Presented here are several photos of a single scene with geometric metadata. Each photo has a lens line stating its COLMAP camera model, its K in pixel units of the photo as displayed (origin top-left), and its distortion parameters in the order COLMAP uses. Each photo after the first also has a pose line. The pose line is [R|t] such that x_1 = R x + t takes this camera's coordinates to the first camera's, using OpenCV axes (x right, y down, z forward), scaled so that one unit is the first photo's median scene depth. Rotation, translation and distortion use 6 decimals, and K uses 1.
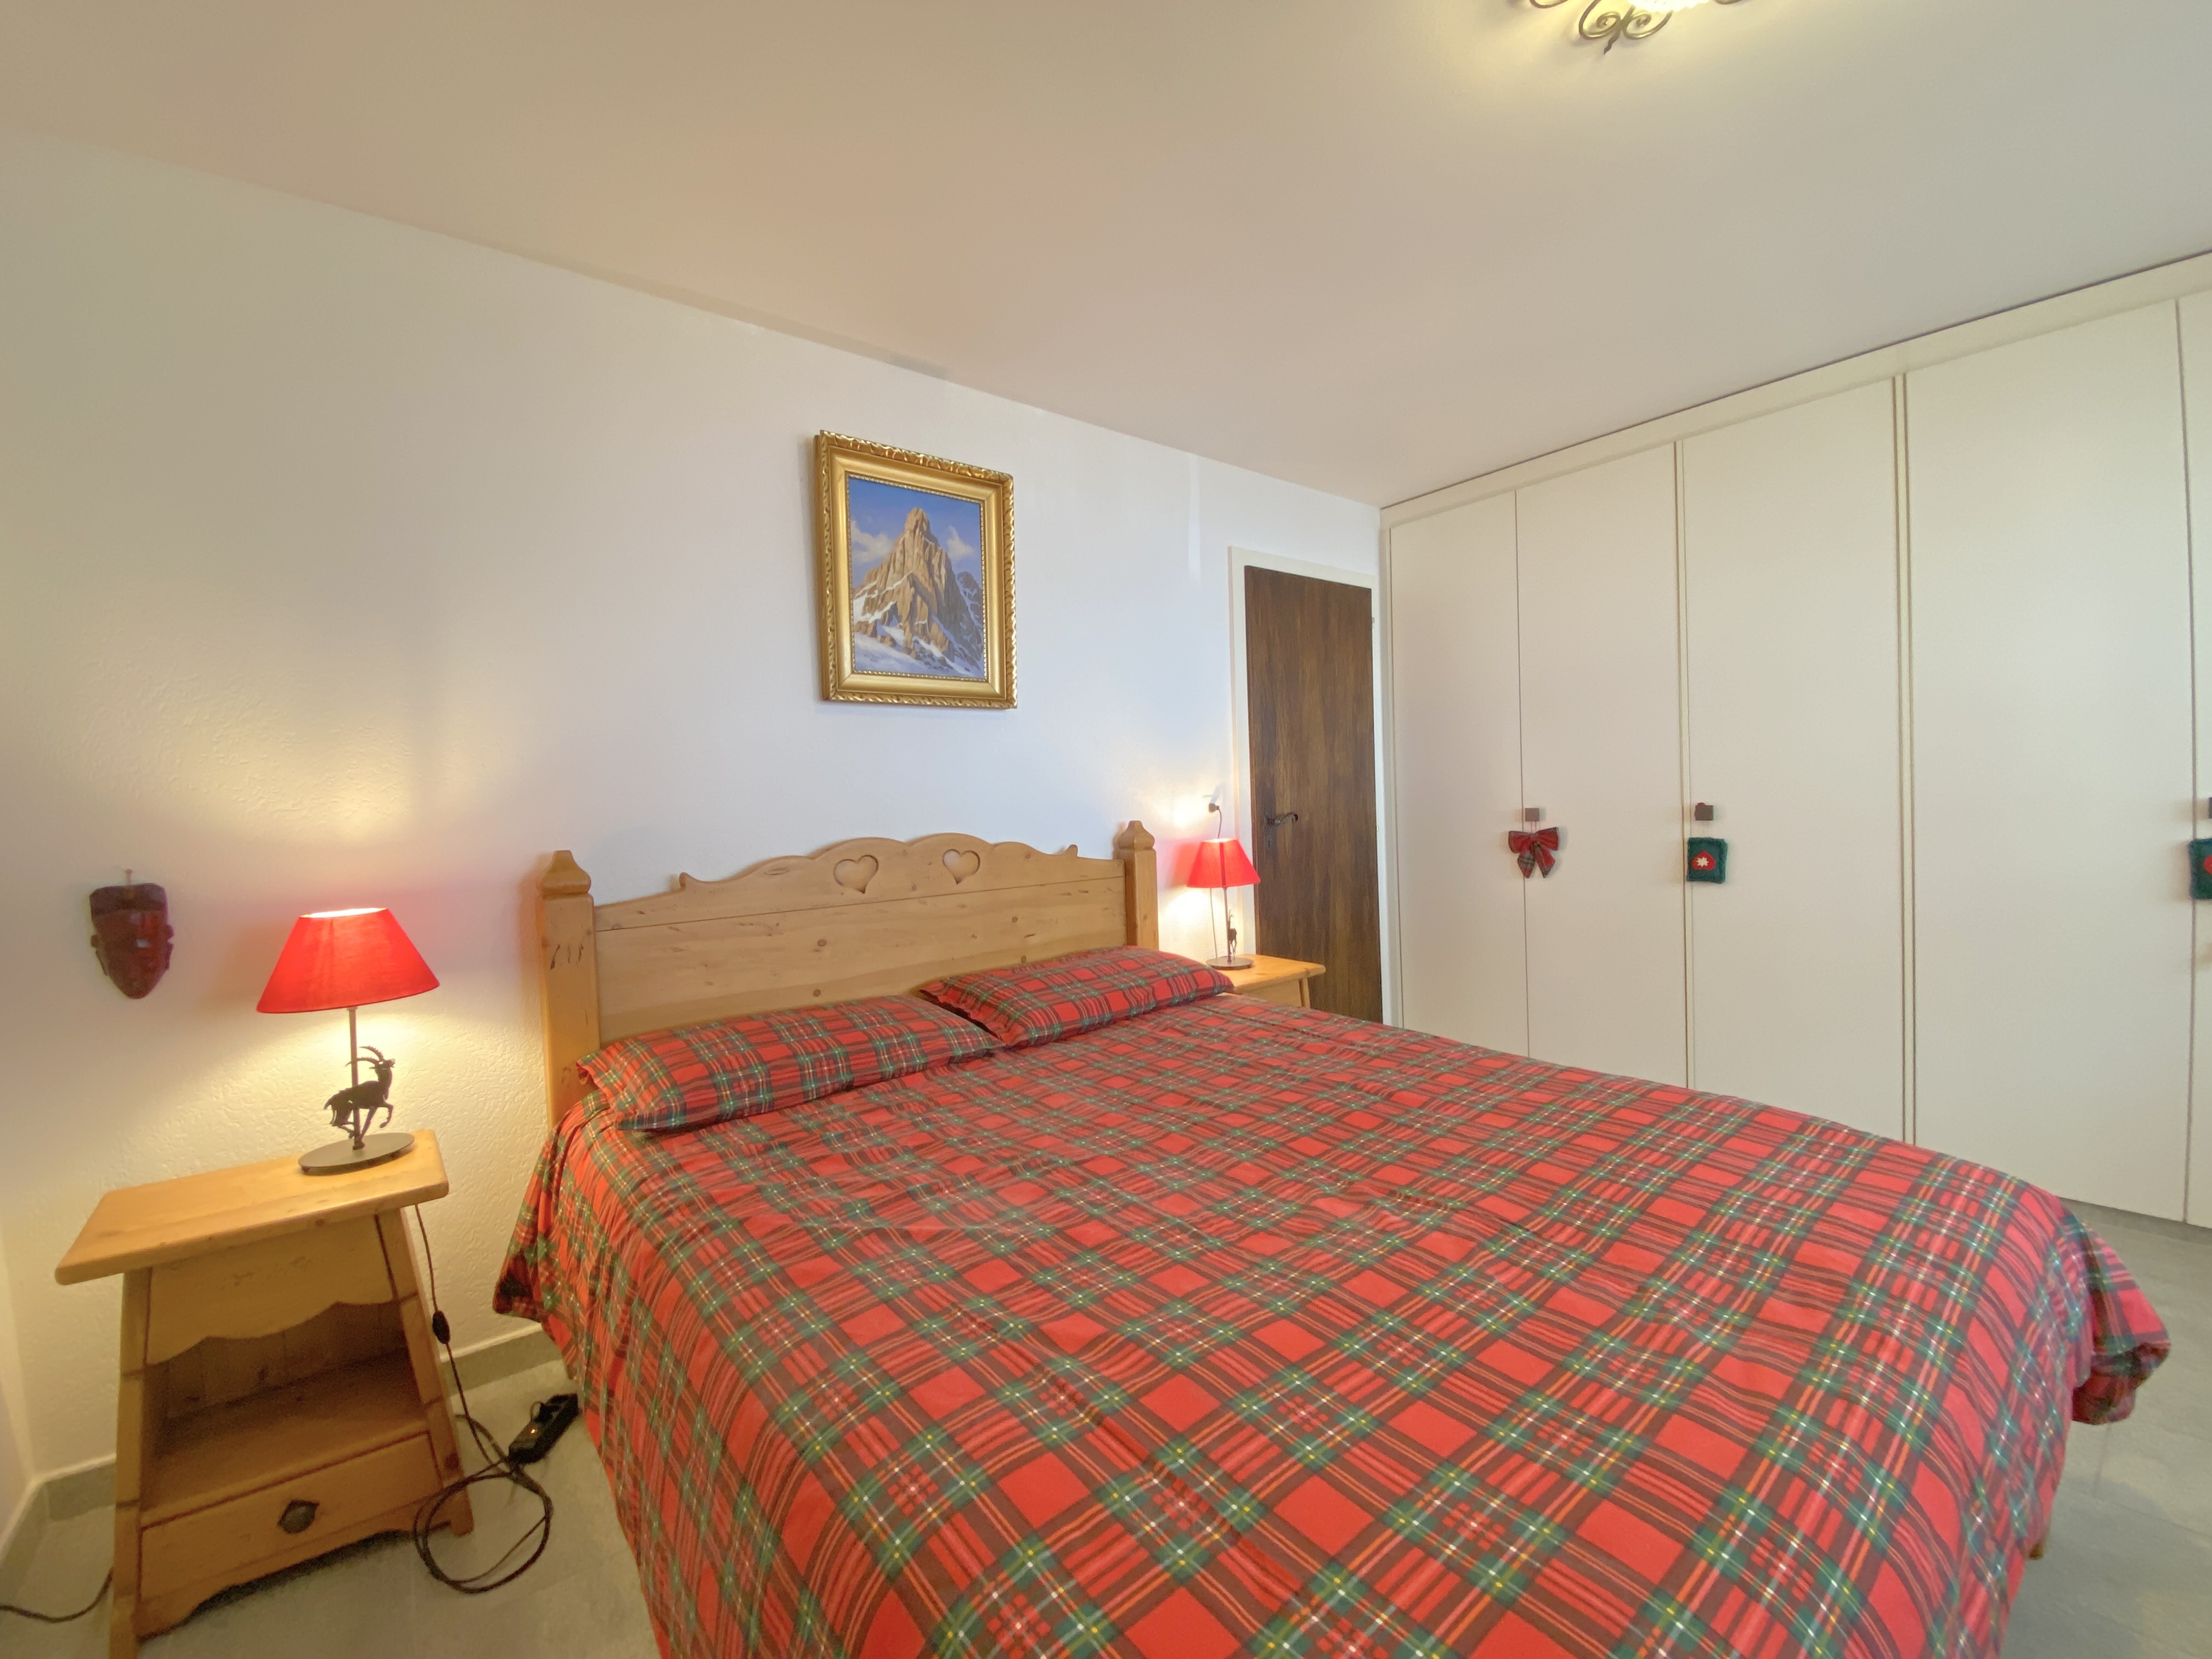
lens RADIAL K [[889.8, 0, 1100.0], [0, 889.8, 829.5], [0, 0, 1]] dist [0.017683, -0.019805]
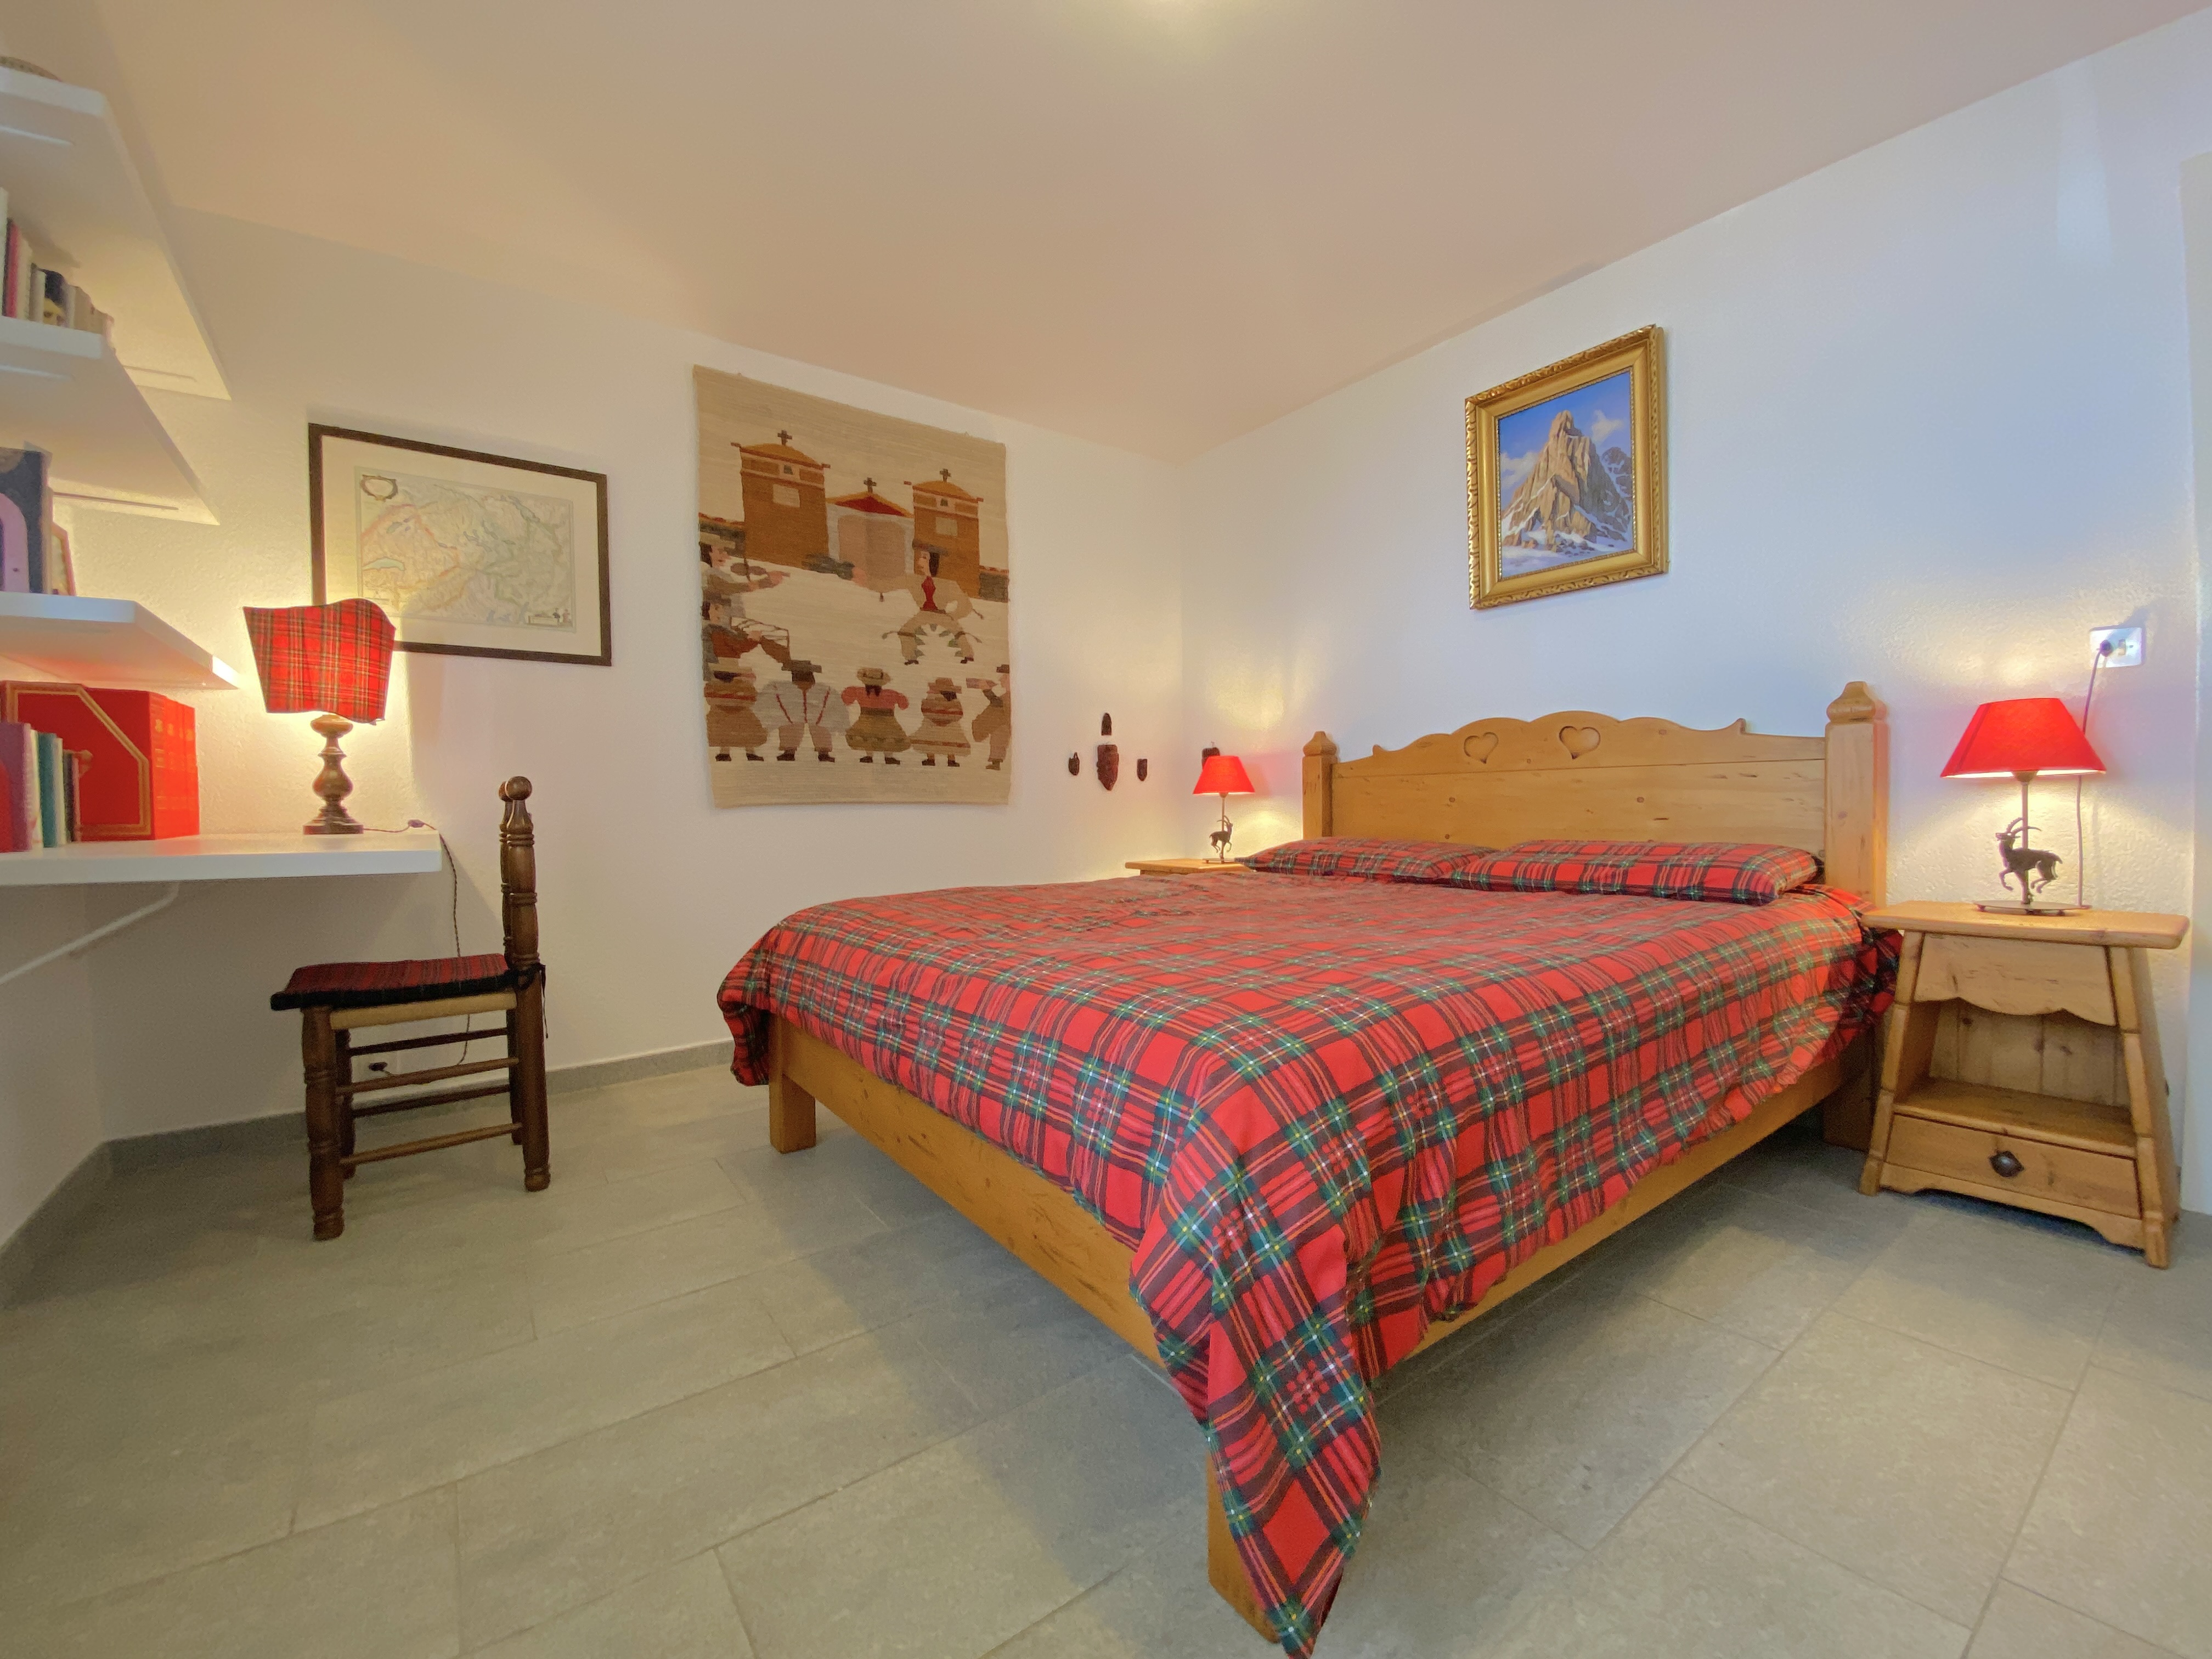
lens RADIAL K [[889.8, 0, 1100.0], [0, 889.8, 829.5], [0, 0, 1]] dist [0.017683, -0.019805]
pose [[-0.035568, 0.055779, -0.997809, 0.930529], [-0.027268, 0.998015, 0.056762, 0.101637], [0.998995, 0.029227, -0.033977, 0.490503]]
